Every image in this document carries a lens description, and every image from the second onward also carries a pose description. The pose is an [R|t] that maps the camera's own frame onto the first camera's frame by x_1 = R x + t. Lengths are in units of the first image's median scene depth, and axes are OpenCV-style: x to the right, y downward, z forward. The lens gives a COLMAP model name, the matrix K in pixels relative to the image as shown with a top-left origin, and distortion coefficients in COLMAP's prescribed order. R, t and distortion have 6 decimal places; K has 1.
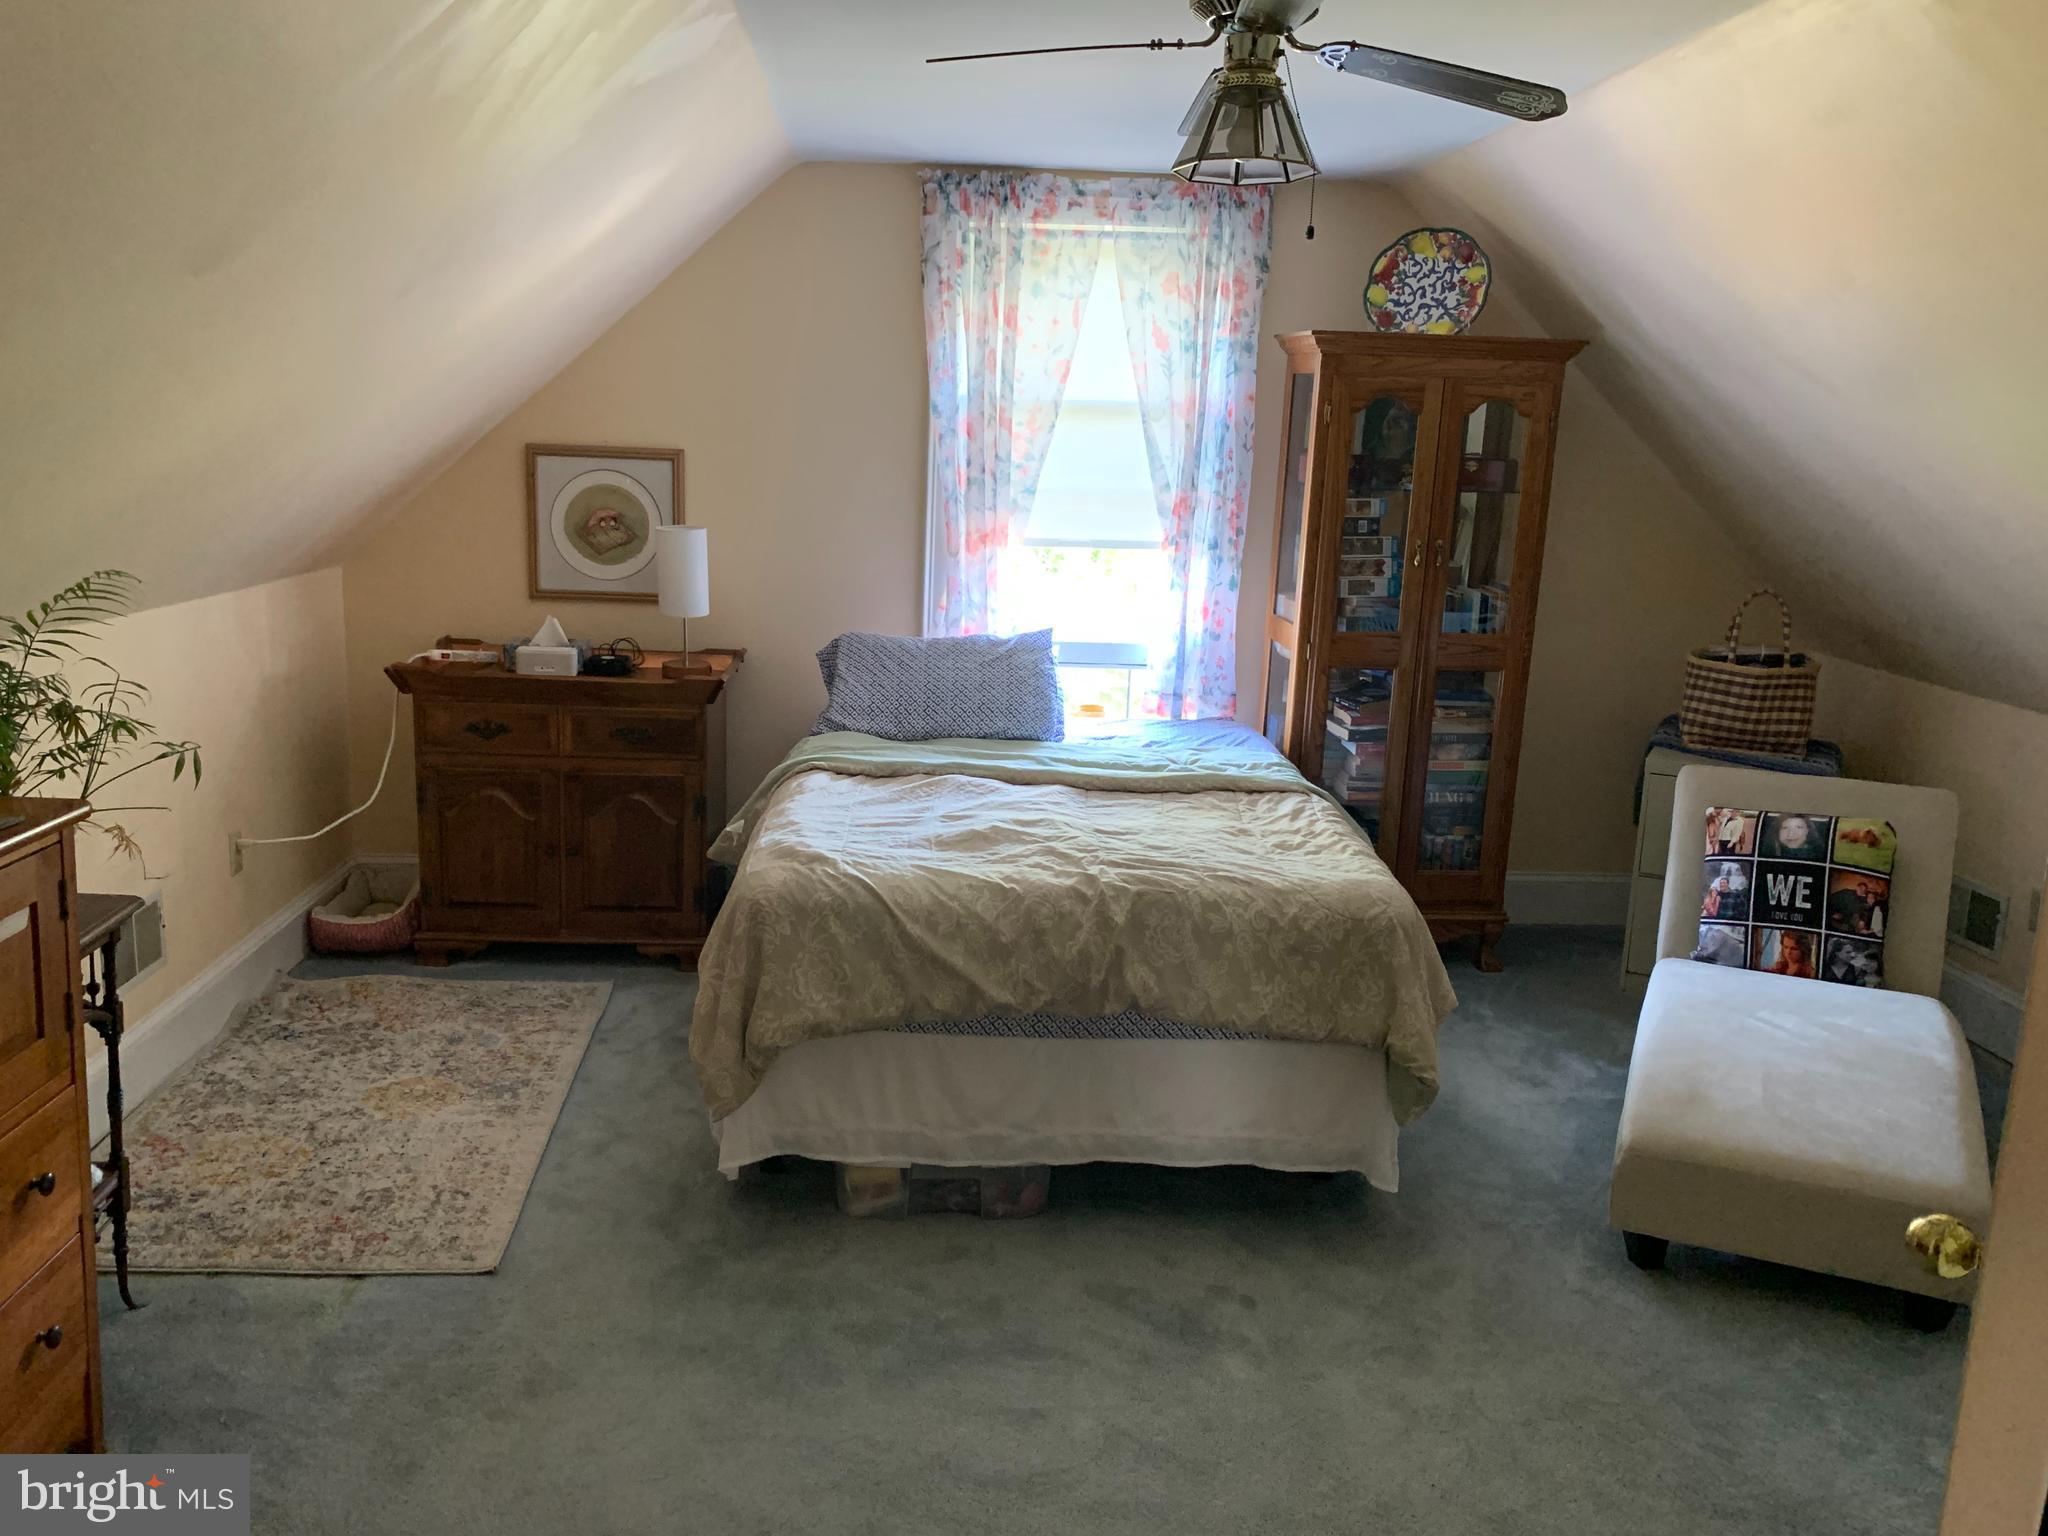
lens RADIAL K [[1574.6, 0, 1021.0], [0, 1574.6, 762.5], [0, 0, 1]] dist [0.014443, 0.003329]
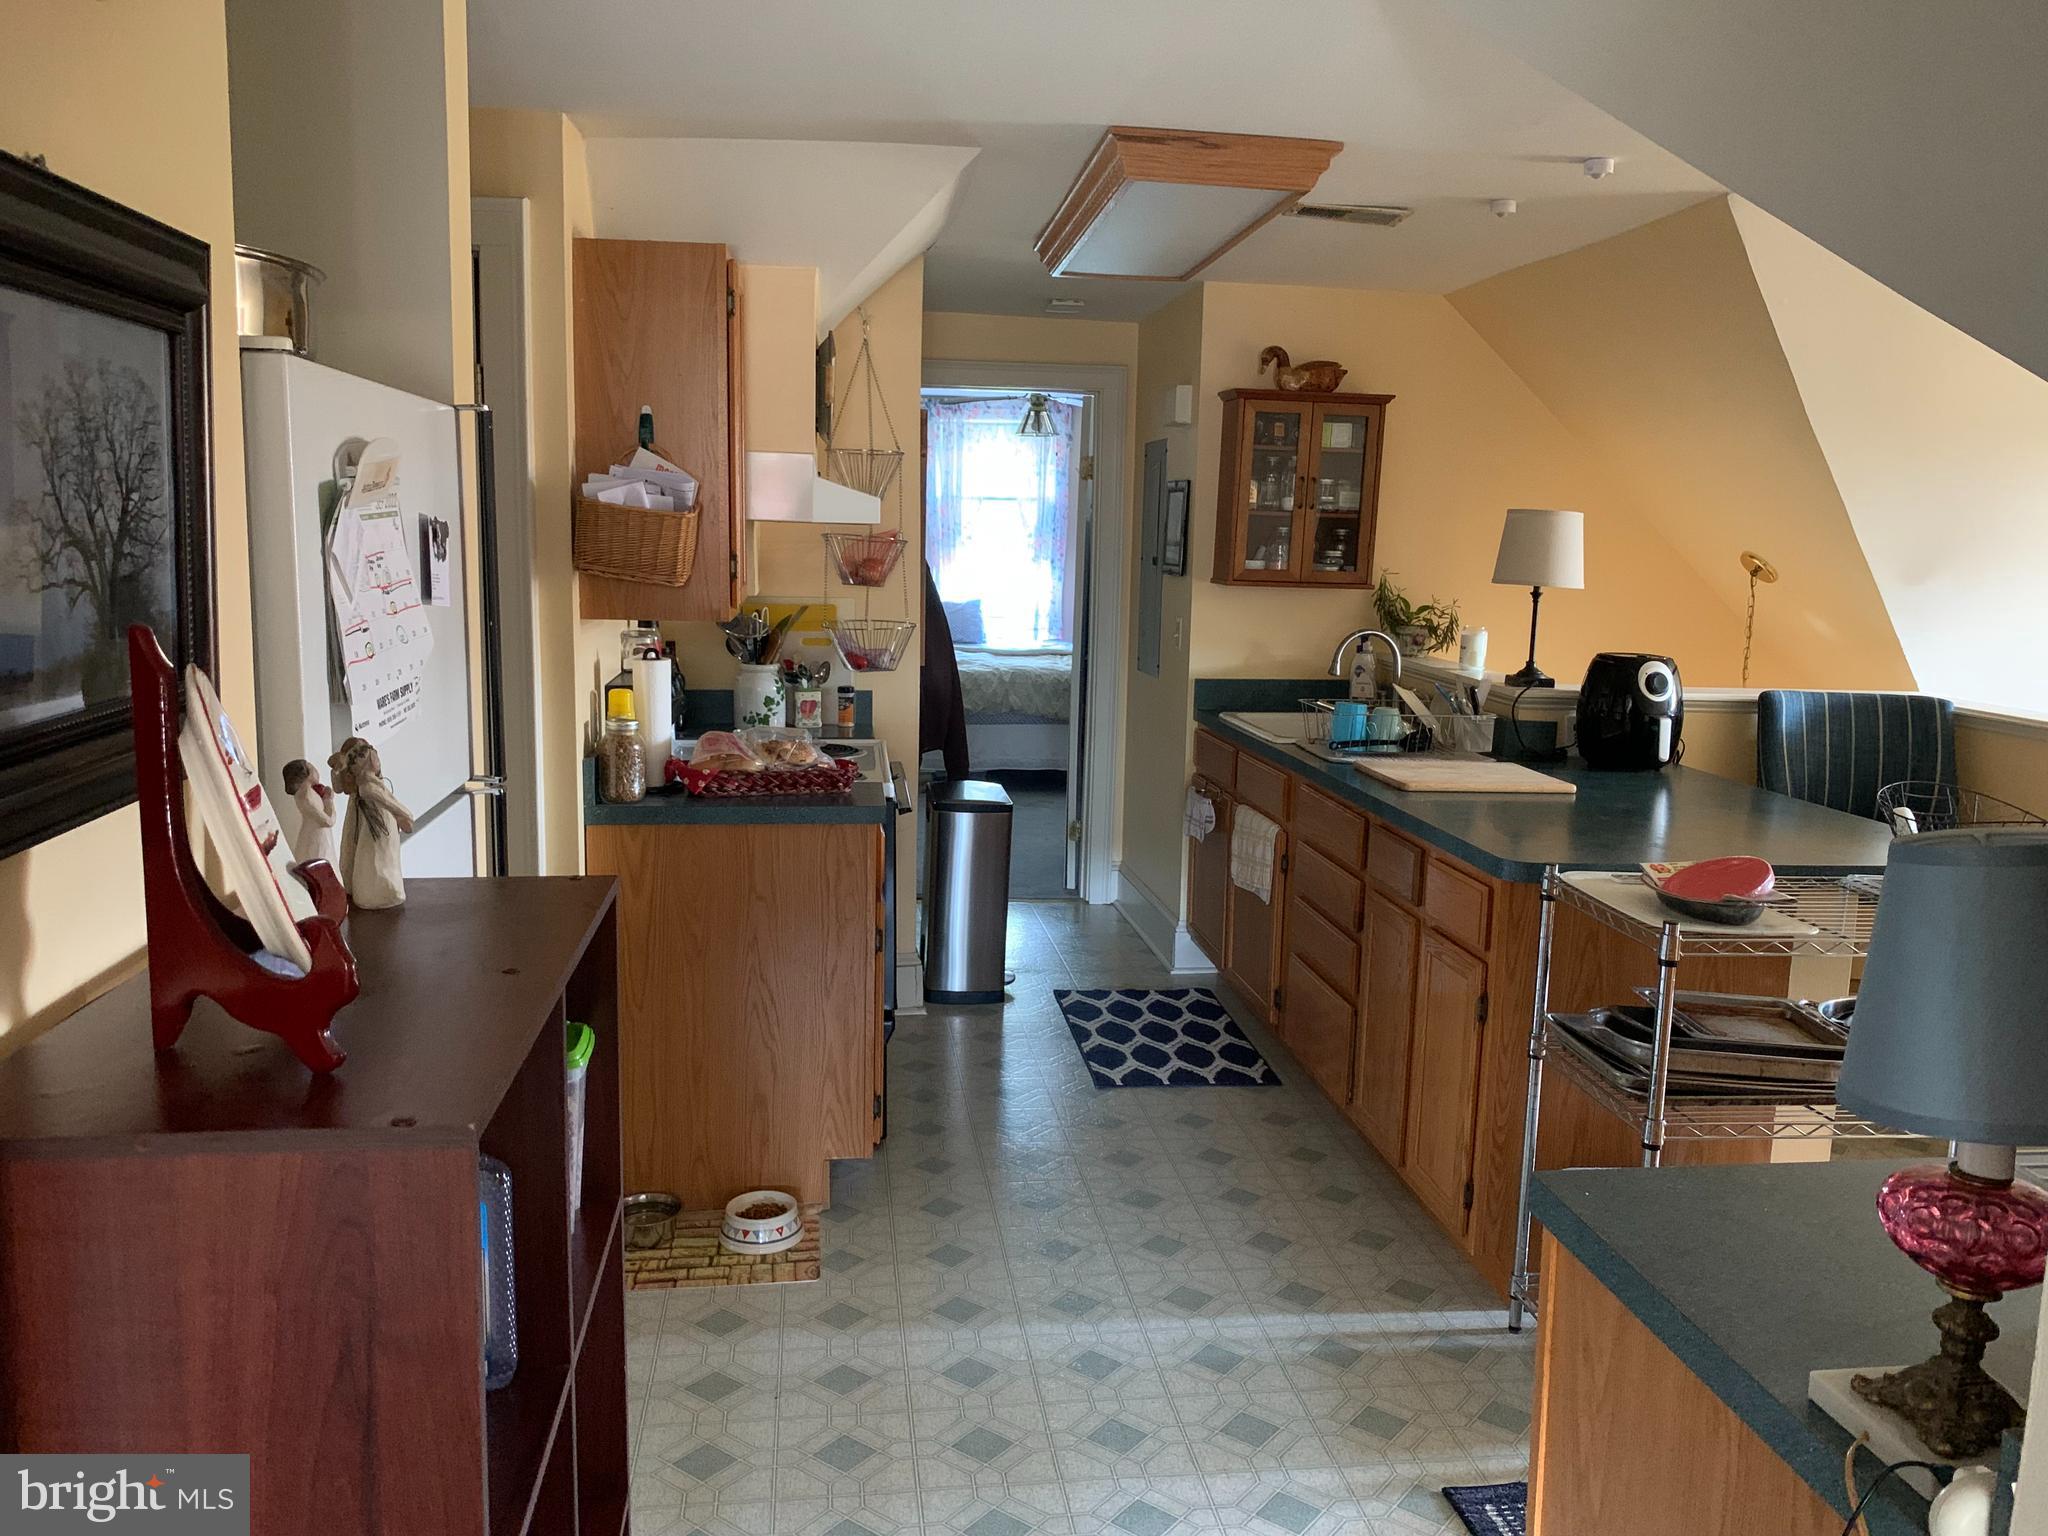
lens RADIAL K [[1574.6, 0, 1020.5], [0, 1574.6, 779.6], [0, 0, 1]] dist [0.014443, 0.003329]
pose [[0.998562, -0.020872, 0.049379, -0.039476], [0.022114, 0.999449, -0.024740, 0.233313], [-0.048836, 0.025797, 0.998474, -1.259347]]
